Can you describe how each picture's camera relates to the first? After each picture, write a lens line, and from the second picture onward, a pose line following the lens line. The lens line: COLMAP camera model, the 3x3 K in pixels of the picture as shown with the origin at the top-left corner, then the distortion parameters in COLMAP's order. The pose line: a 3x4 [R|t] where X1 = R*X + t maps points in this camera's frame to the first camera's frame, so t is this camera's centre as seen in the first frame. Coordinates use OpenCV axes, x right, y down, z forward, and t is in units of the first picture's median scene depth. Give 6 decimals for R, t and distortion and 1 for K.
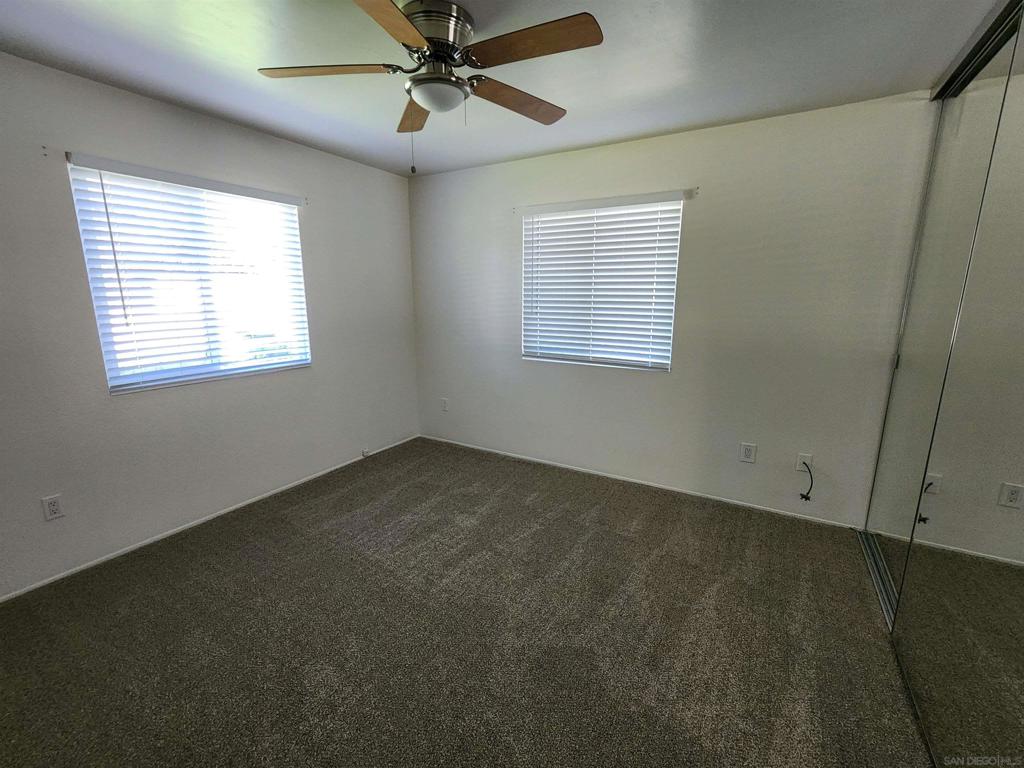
lens RADIAL K [[444.7, 0, 508.9], [0, 444.7, 388.1], [0, 0, 1]] dist [-0.001495, -0.000536]
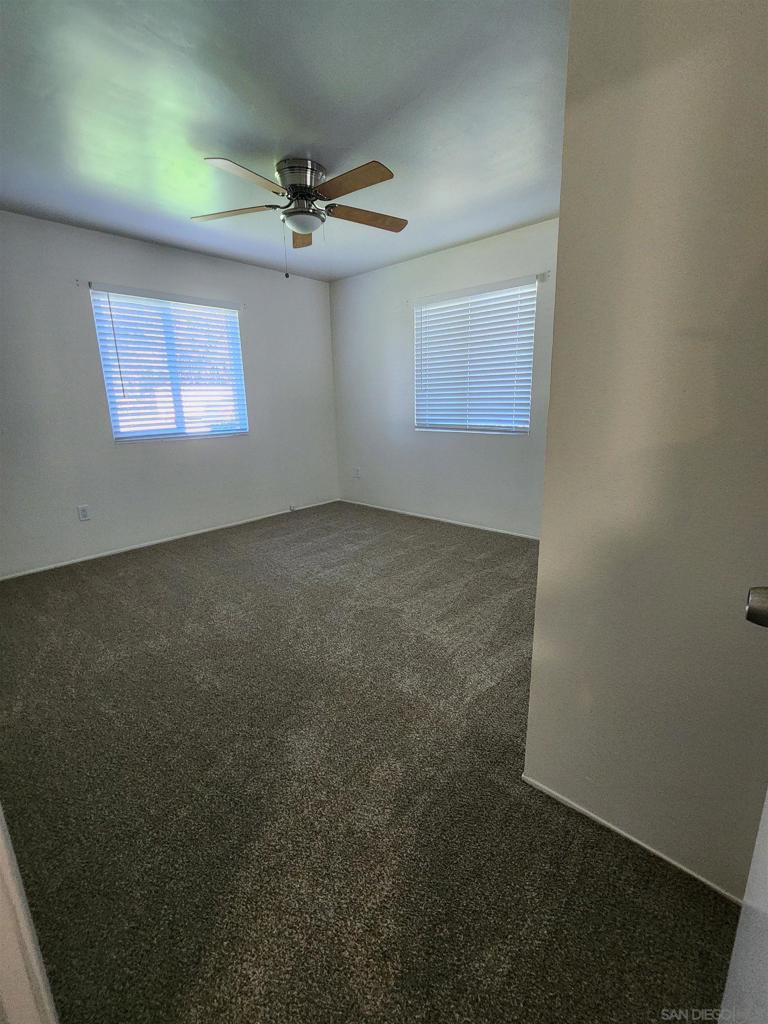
lens RADIAL K [[444.7, 0, 380.4], [0, 444.7, 509.3], [0, 0, 1]] dist [-0.001495, -0.000536]
pose [[0.977379, 0.026972, -0.209767, 0.262840], [-0.019460, 0.999096, 0.037792, 0.138763], [0.210597, -0.032855, 0.977021, -0.252553]]
